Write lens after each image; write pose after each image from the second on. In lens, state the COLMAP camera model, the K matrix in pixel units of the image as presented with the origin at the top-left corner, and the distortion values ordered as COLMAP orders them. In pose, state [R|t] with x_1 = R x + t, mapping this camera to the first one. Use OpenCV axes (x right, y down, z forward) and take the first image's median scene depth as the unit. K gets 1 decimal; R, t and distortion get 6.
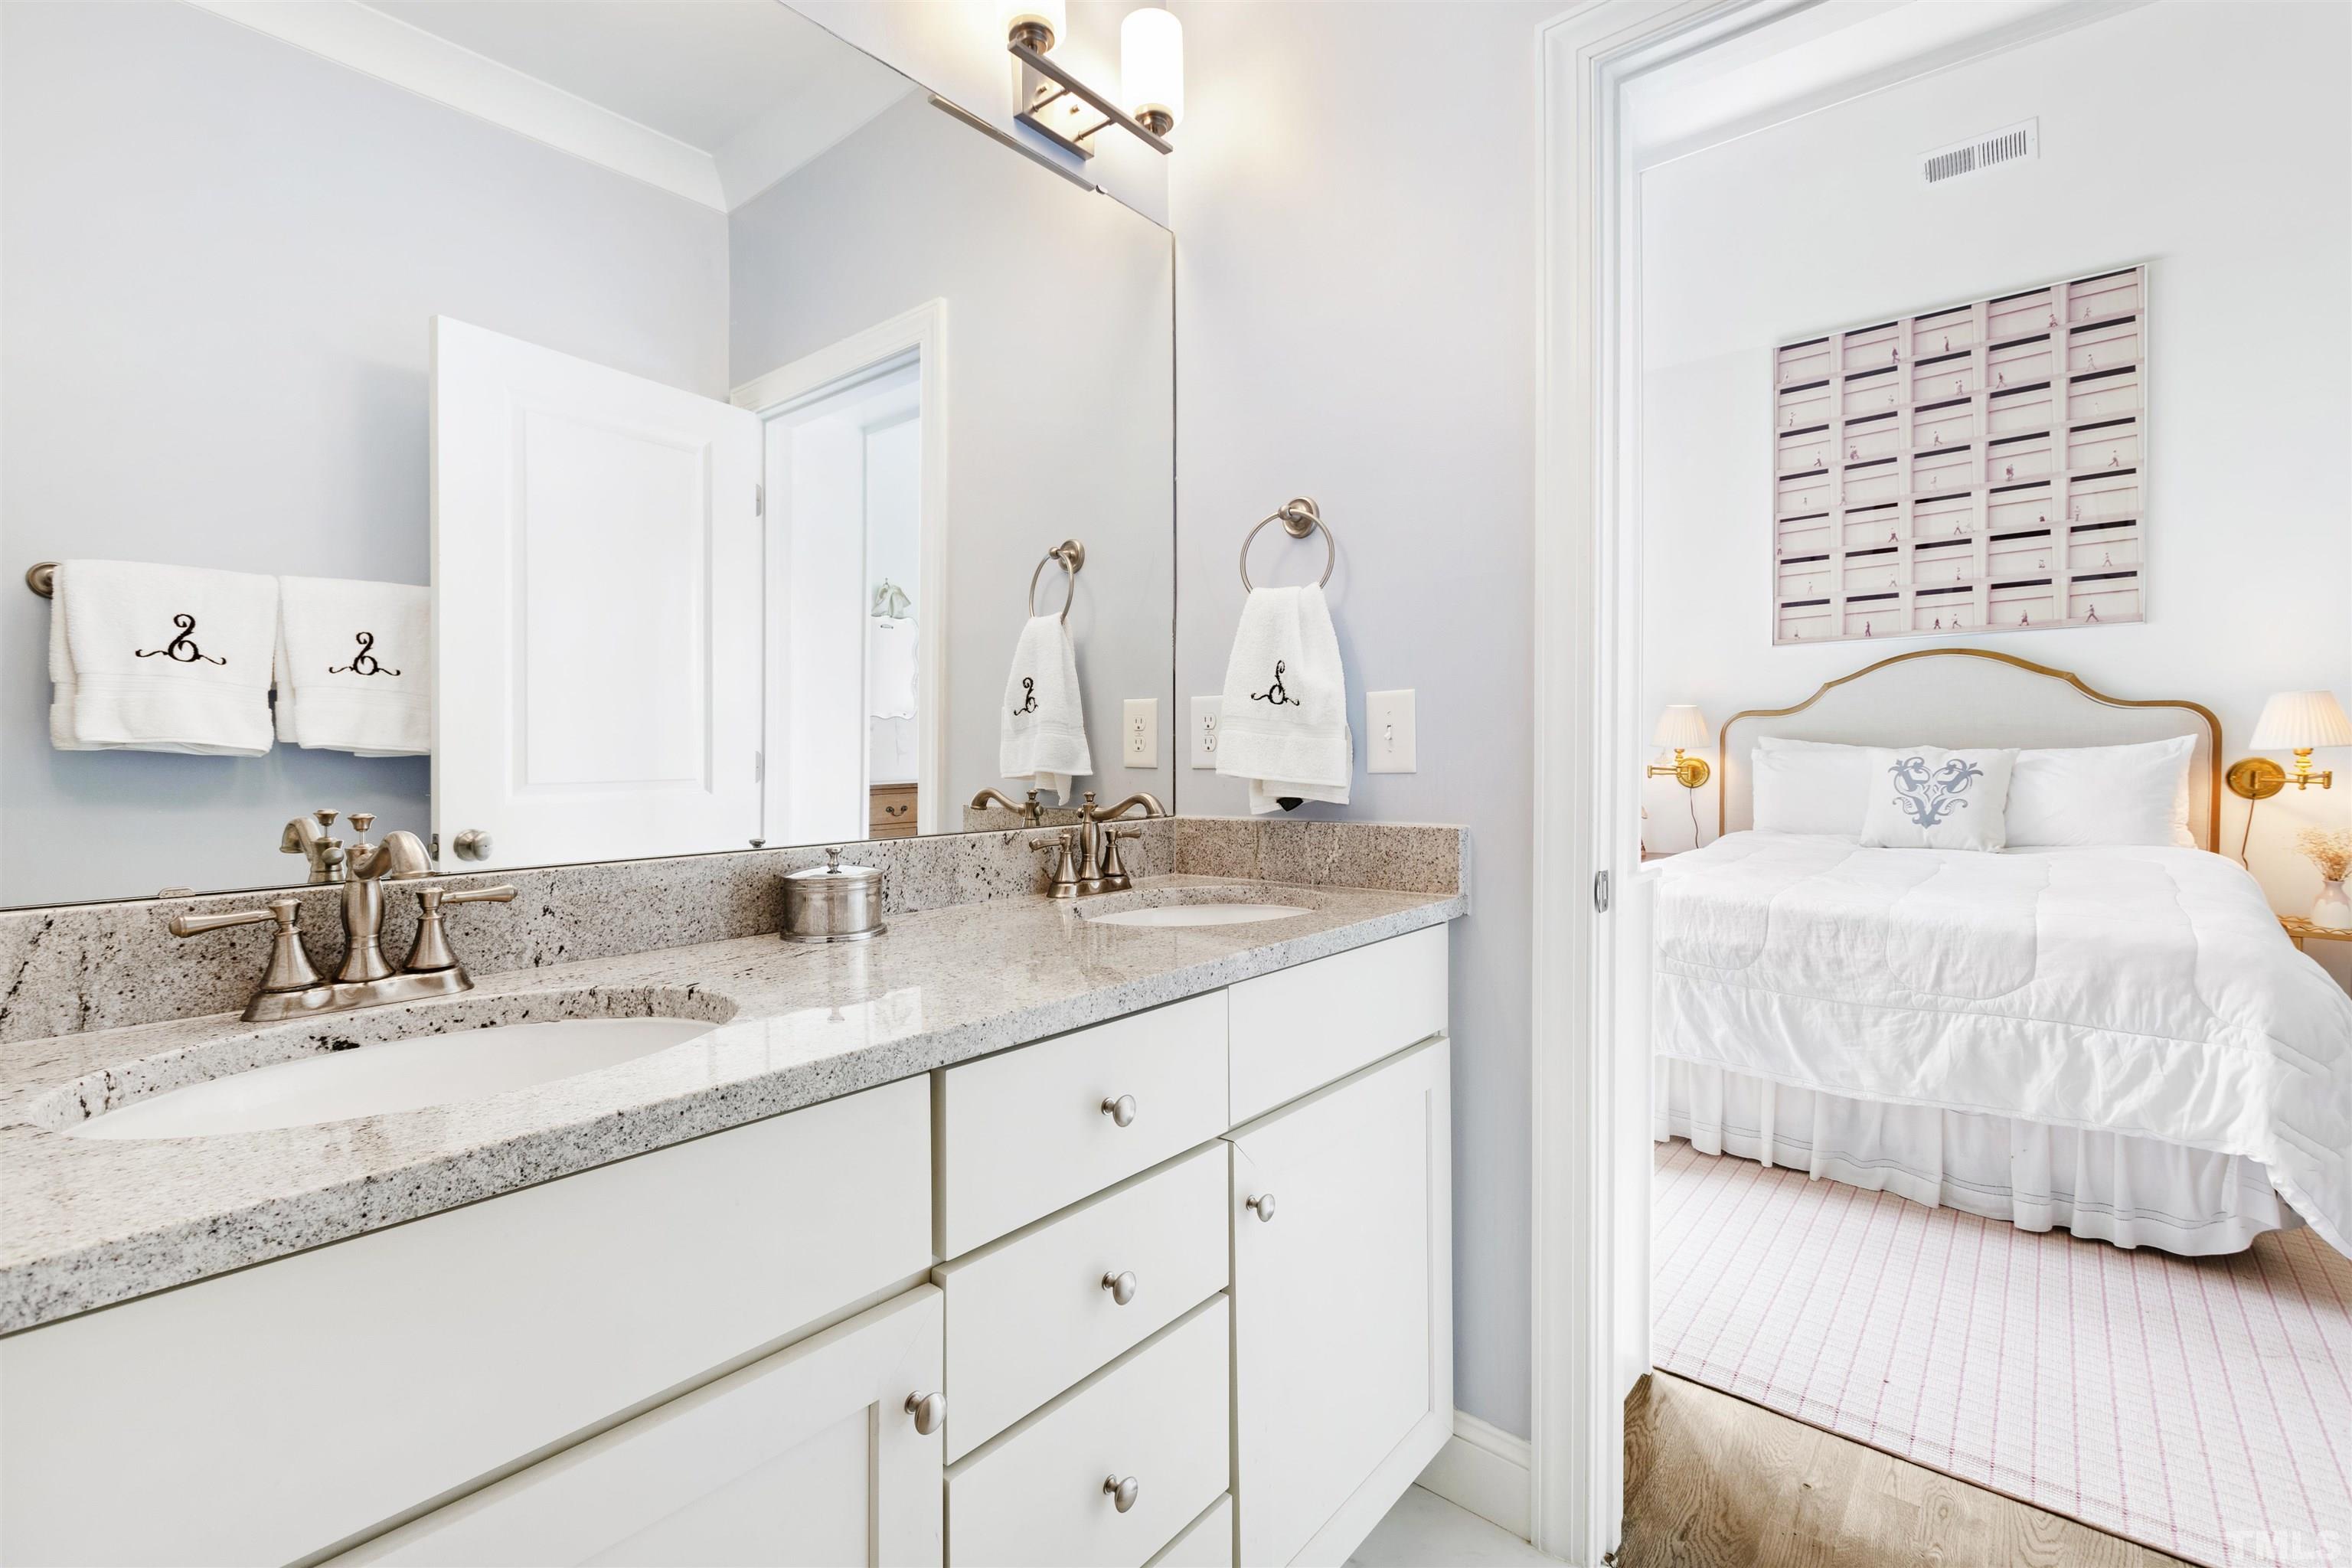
lens RADIAL K [[1024.5, 0, 1210.9], [0, 1024.5, 767.5], [0, 0, 1]] dist [-0.012208, -0.000484]
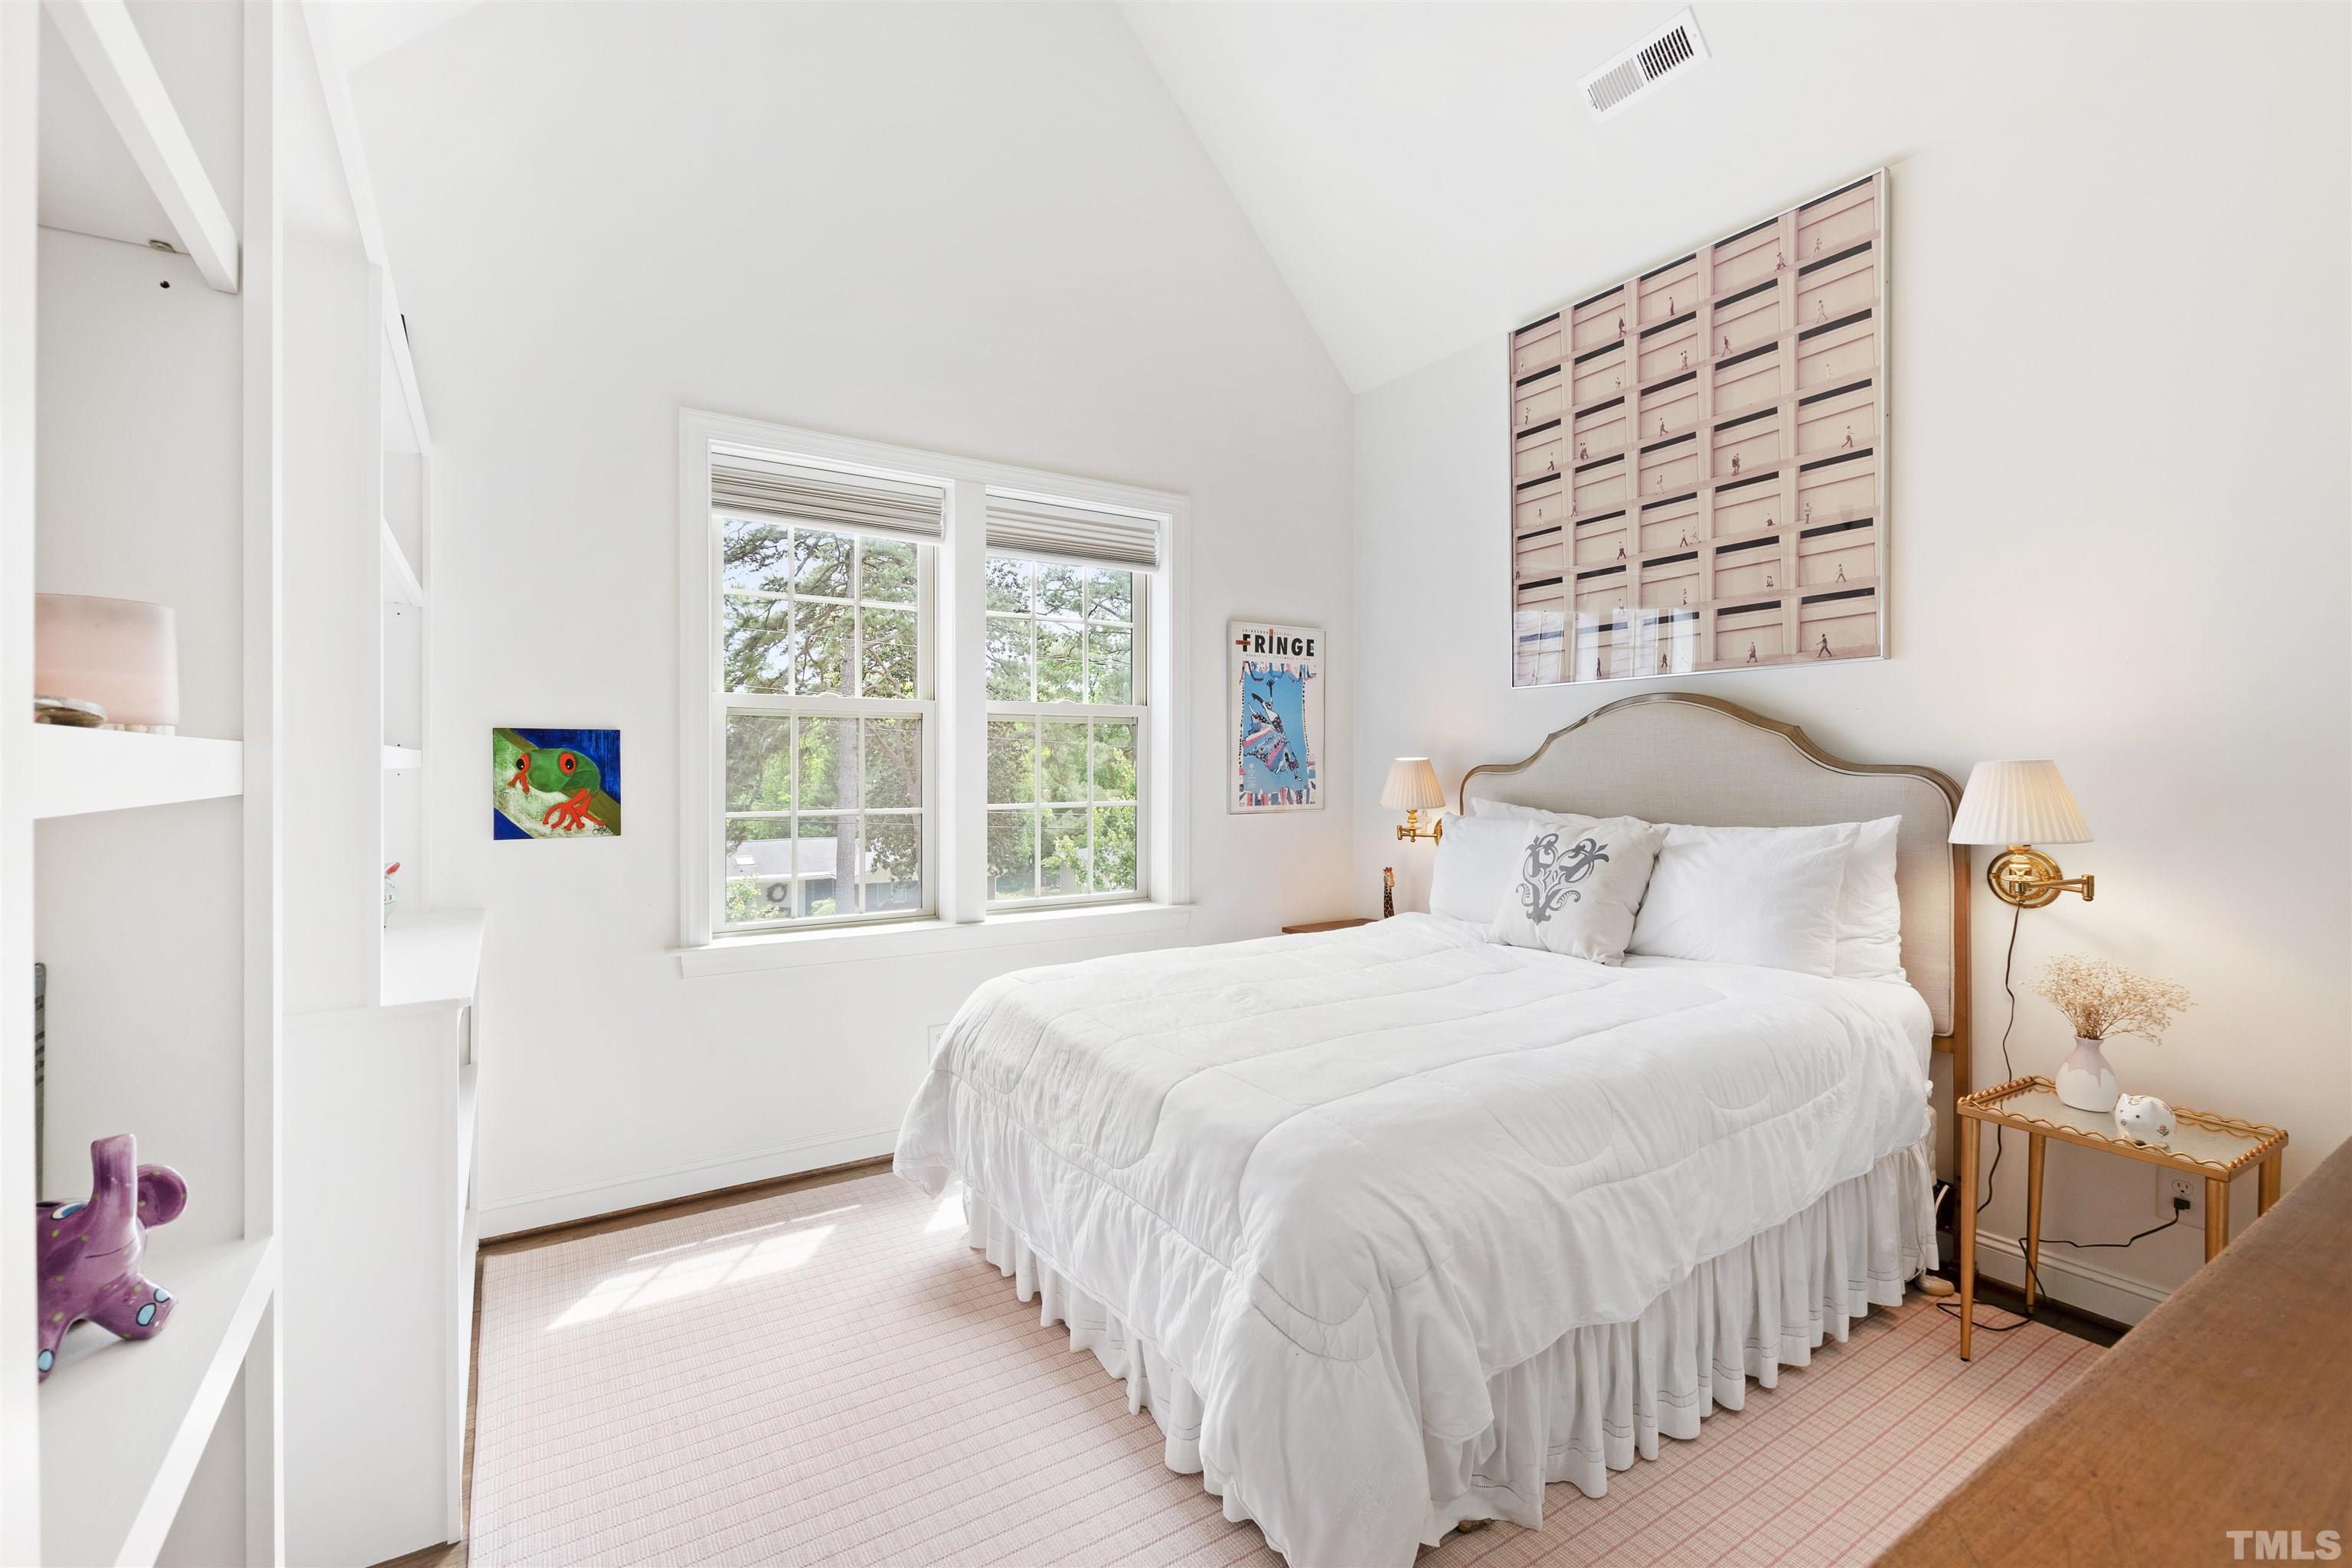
lens RADIAL K [[1026.1, 0, 1175.1], [0, 1026.1, 770.1], [0, 0, 1]] dist [0.000564, 0.000087]
pose [[0.956243, 0.003156, -0.292556, 0.680624], [-0.006097, 0.999940, -0.009141, -0.054004], [0.292510, 0.010525, 0.956205, 0.147591]]
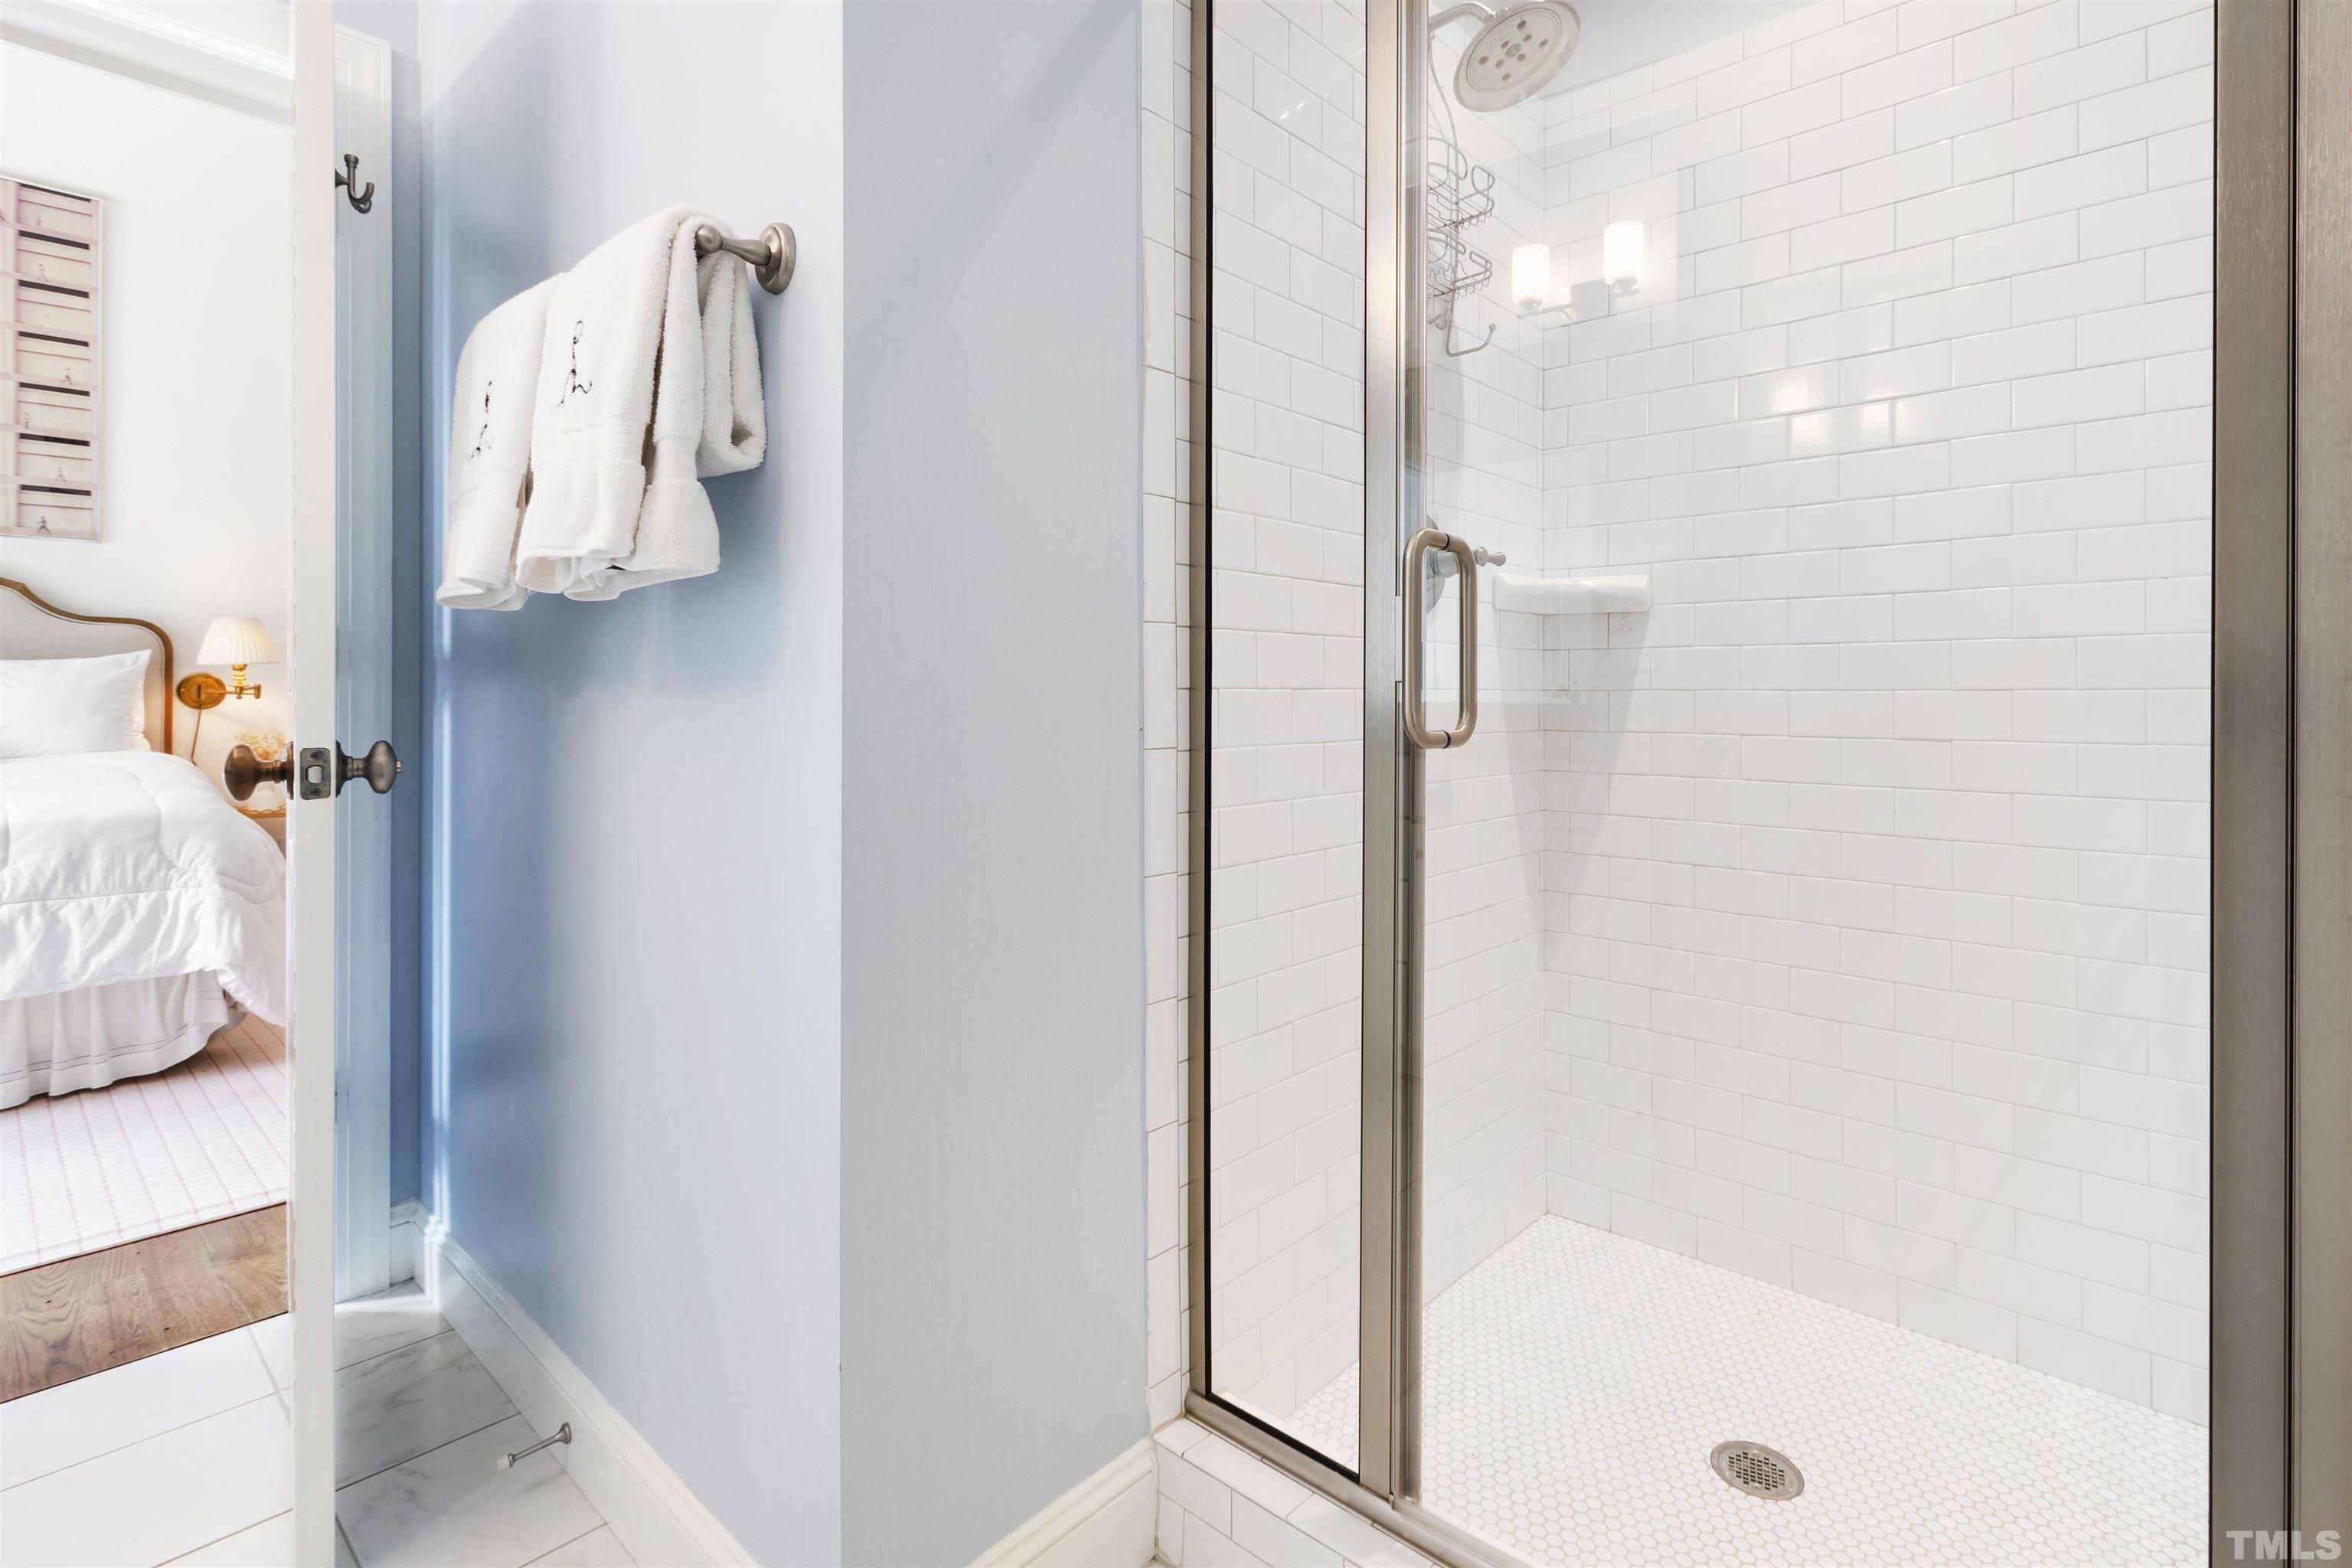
lens RADIAL K [[1118.9, 0, 1178.7], [0, 1118.9, 696.7], [0, 0, 1]] dist [0.001463, 0.000034]
pose [[0.048344, 0.001247, 0.998830, -0.184664], [0.009772, 0.999951, -0.001722, 0.030285], [-0.998783, 0.009844, 0.048330, -0.171056]]
